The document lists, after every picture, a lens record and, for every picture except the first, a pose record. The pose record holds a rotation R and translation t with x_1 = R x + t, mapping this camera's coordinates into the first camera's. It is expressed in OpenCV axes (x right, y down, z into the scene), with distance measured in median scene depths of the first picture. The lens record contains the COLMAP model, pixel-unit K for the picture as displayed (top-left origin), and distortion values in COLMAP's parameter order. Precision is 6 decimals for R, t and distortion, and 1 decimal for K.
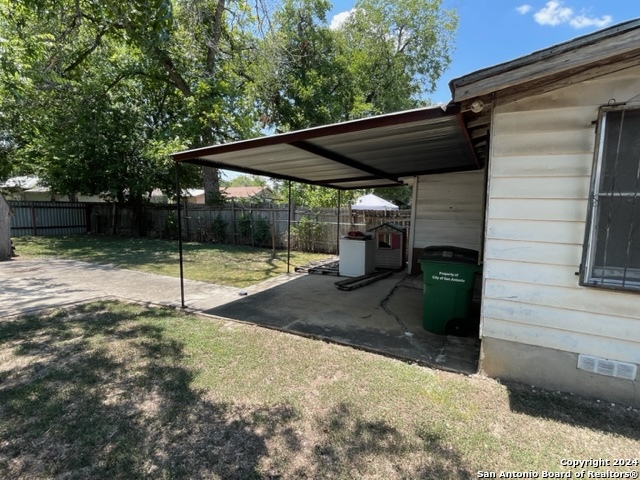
lens RADIAL K [[340.4, 0, 317.2], [0, 340.4, 241.2], [0, 0, 1]] dist [-0.010312, 0.010853]
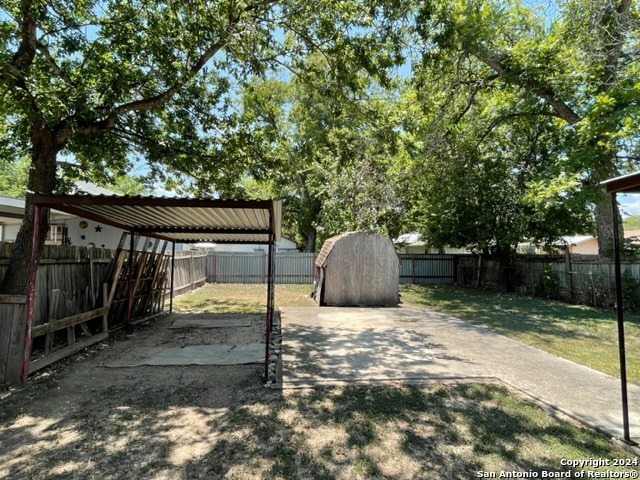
lens RADIAL K [[340.4, 0, 319.3], [0, 340.4, 240.1], [0, 0, 1]] dist [-0.010312, 0.010853]
pose [[0.574319, -0.045588, -0.817361, -0.118168], [-0.077149, 0.990990, -0.109480, -0.021271], [0.814988, 0.125935, 0.565627, 0.121121]]
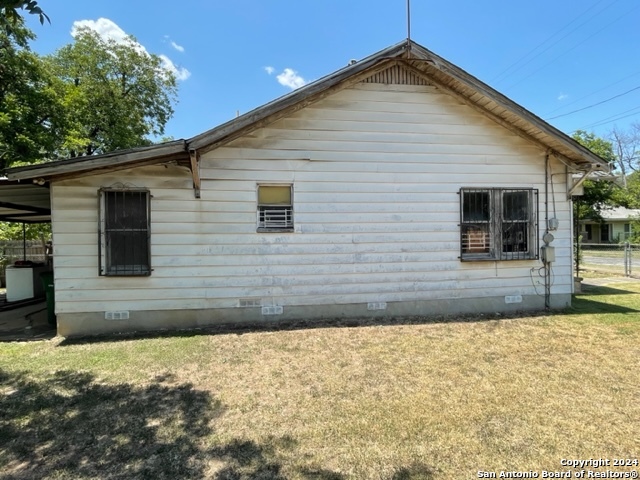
lens RADIAL K [[340.4, 0, 319.3], [0, 340.4, 239.9], [0, 0, 1]] dist [-0.010312, 0.010853]
pose [[0.807068, -0.037965, 0.589237, 0.195332], [0.088442, 0.994445, -0.057064, 0.044421], [-0.583798, 0.098168, 0.805942, -0.410780]]
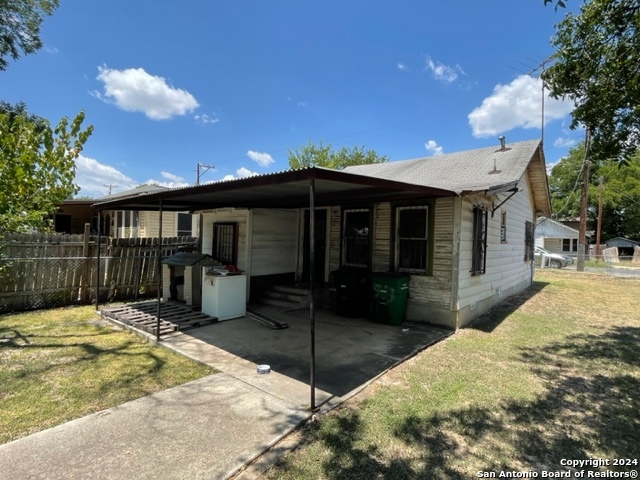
lens RADIAL K [[340.4, 0, 316.5], [0, 340.4, 243.7], [0, 0, 1]] dist [-0.010312, 0.010853]
pose [[0.215251, -0.033859, 0.975972, -0.559385], [0.074980, 0.997022, 0.018052, -0.068421], [-0.973676, 0.069293, 0.217148, 0.473088]]
